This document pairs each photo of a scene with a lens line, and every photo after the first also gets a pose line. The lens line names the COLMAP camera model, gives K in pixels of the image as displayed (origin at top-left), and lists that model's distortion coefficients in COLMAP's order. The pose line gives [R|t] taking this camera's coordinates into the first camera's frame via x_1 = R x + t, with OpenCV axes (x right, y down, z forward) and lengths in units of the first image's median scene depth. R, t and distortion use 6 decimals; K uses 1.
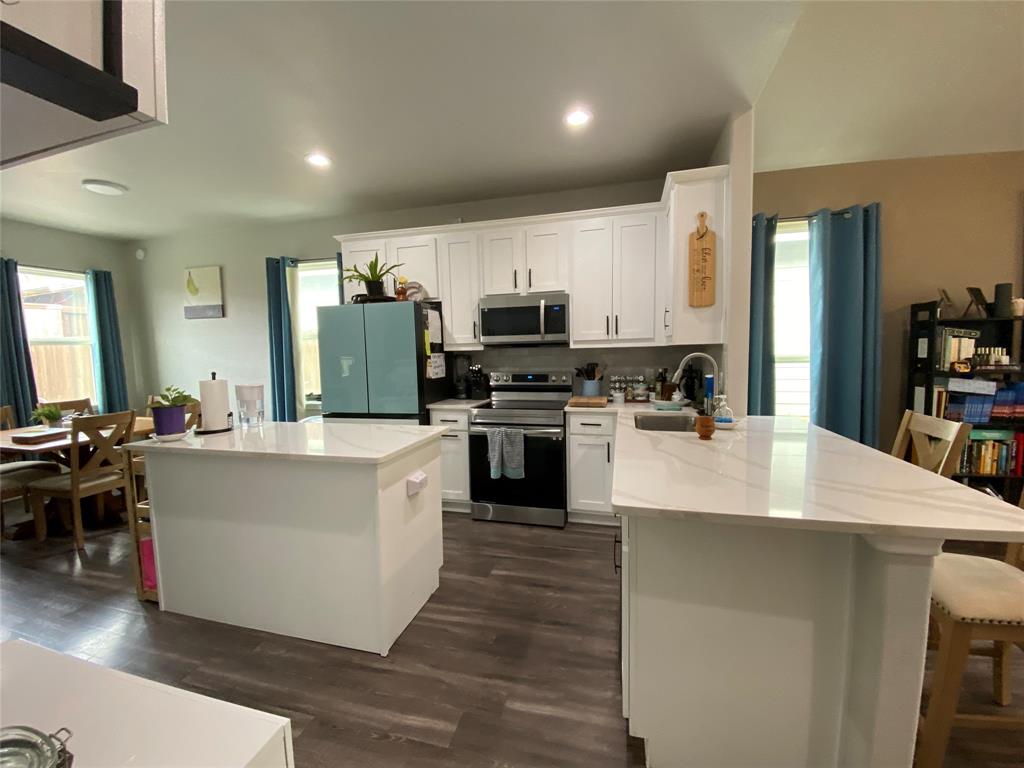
lens RADIAL K [[414.5, 0, 514.6], [0, 414.5, 386.9], [0, 0, 1]] dist [0.013039, -0.016831]
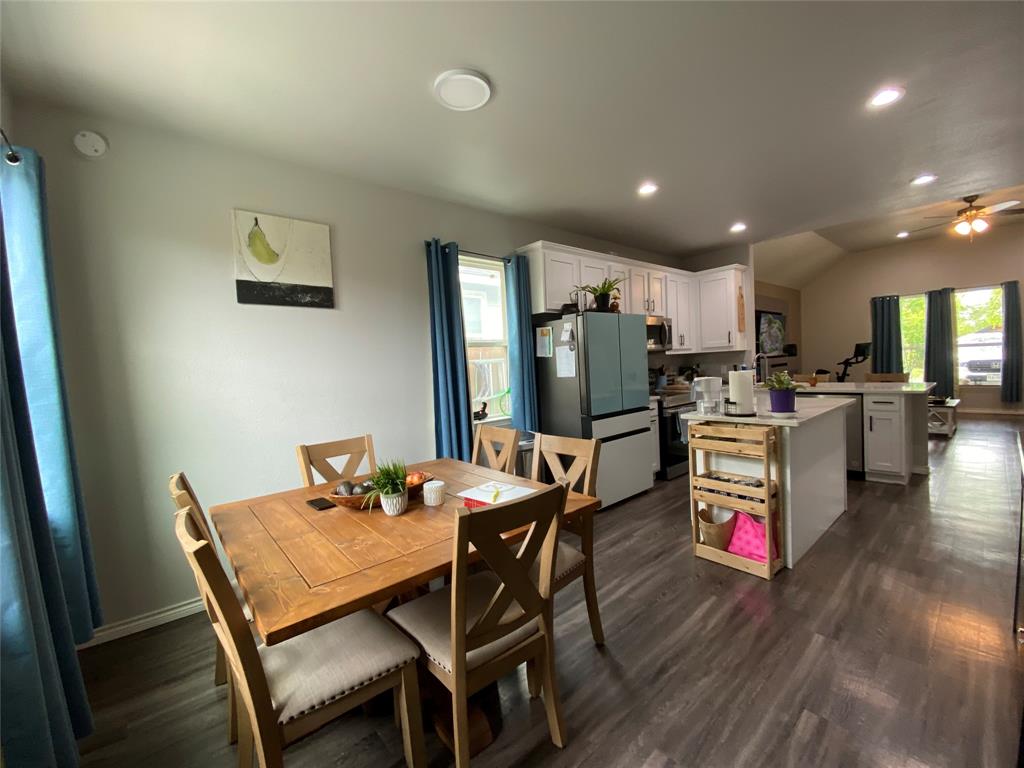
lens RADIAL K [[414.5, 0, 512.4], [0, 414.5, 387.0], [0, 0, 1]] dist [0.013039, -0.016831]
pose [[0.574018, -0.054631, 0.817018, -1.596307], [0.109057, 0.993984, -0.010156, -0.022549], [-0.811548, 0.094931, 0.576523, 0.655898]]
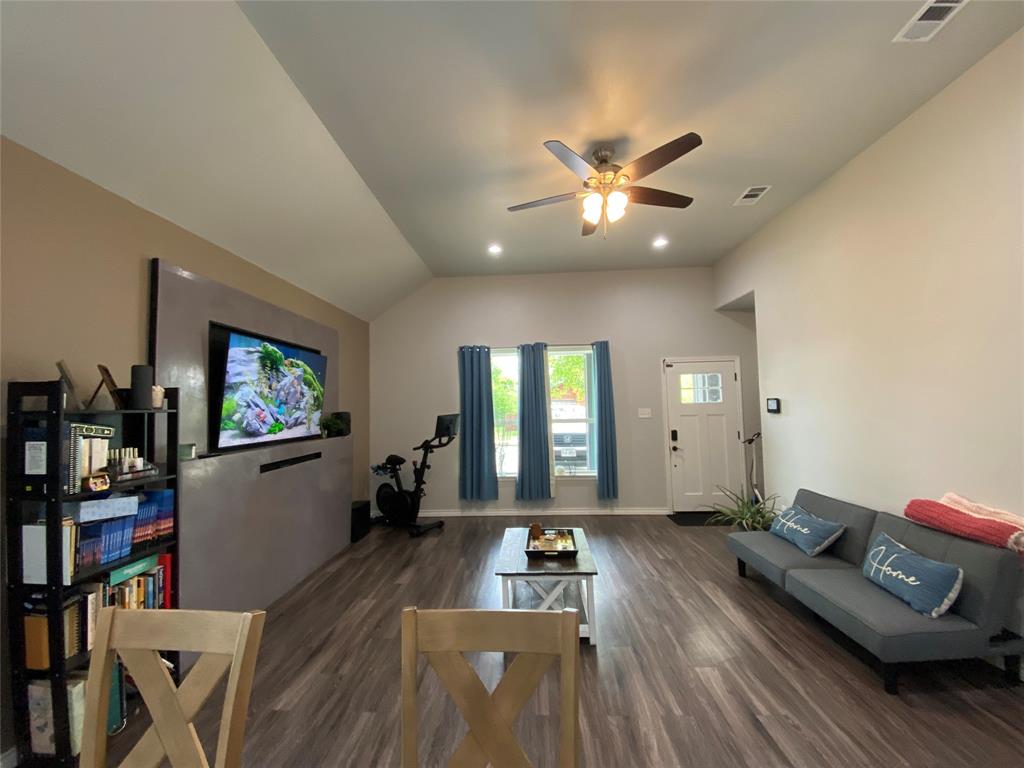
lens RADIAL K [[414.5, 0, 515.2], [0, 414.5, 386.5], [0, 0, 1]] dist [0.013039, -0.016831]
pose [[-0.219365, 0.068728, 0.973219, 0.256926], [0.105543, 0.993334, -0.046359, -0.090314], [-0.969917, 0.092547, -0.225156, 0.434577]]
